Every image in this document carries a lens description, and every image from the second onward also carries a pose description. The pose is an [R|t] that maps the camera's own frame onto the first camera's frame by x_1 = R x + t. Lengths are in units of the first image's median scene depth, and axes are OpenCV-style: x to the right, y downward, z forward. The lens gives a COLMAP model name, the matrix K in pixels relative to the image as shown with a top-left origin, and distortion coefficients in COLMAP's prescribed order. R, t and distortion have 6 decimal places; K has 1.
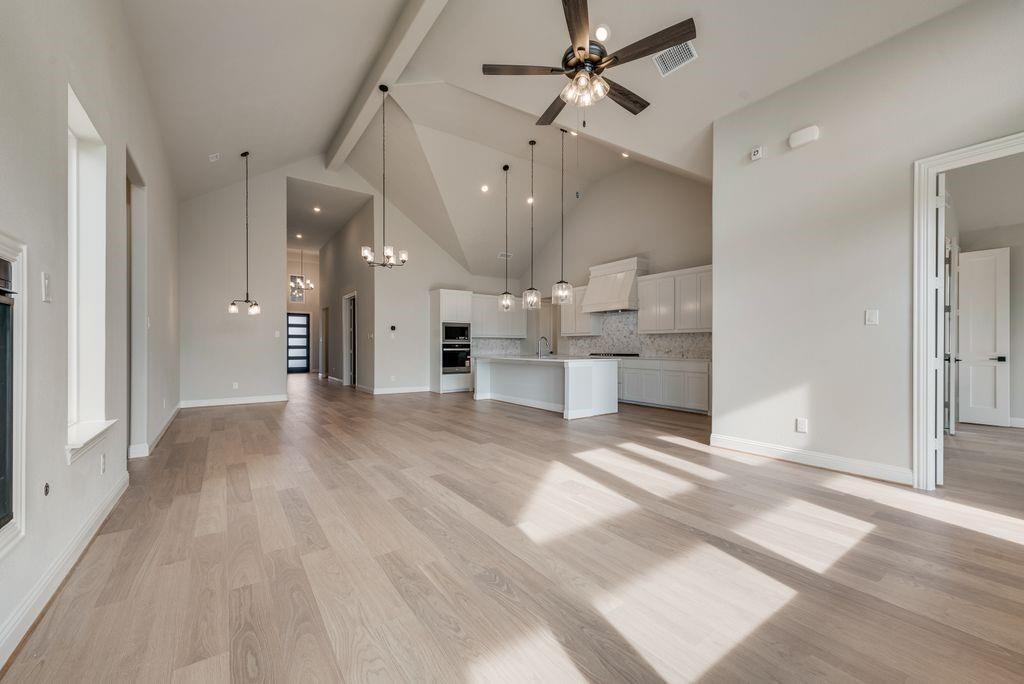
lens RADIAL K [[407.6, 0, 512.8], [0, 407.6, 340.7], [0, 0, 1]] dist [0.000032, 0.000014]
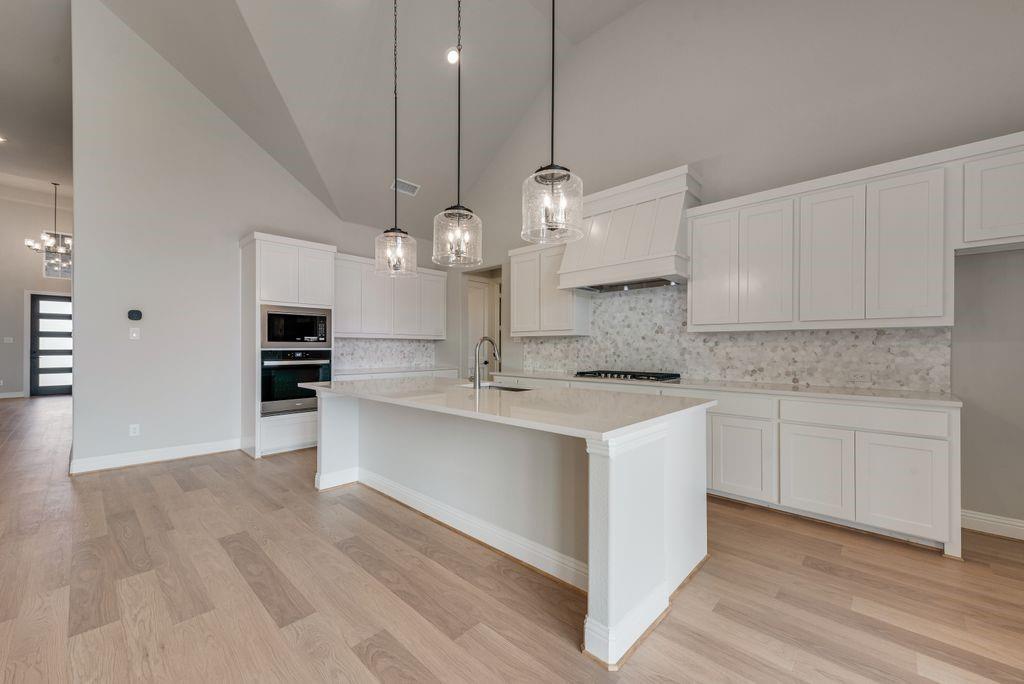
lens RADIAL K [[407.6, 0, 512.8], [0, 407.6, 340.7], [0, 0, 1]] dist [0.000032, 0.000014]
pose [[0.981479, 0.005106, 0.191500, 0.020121], [-0.004470, 0.999983, -0.003752, -0.003701], [-0.191516, 0.002827, 0.981486, 0.513367]]
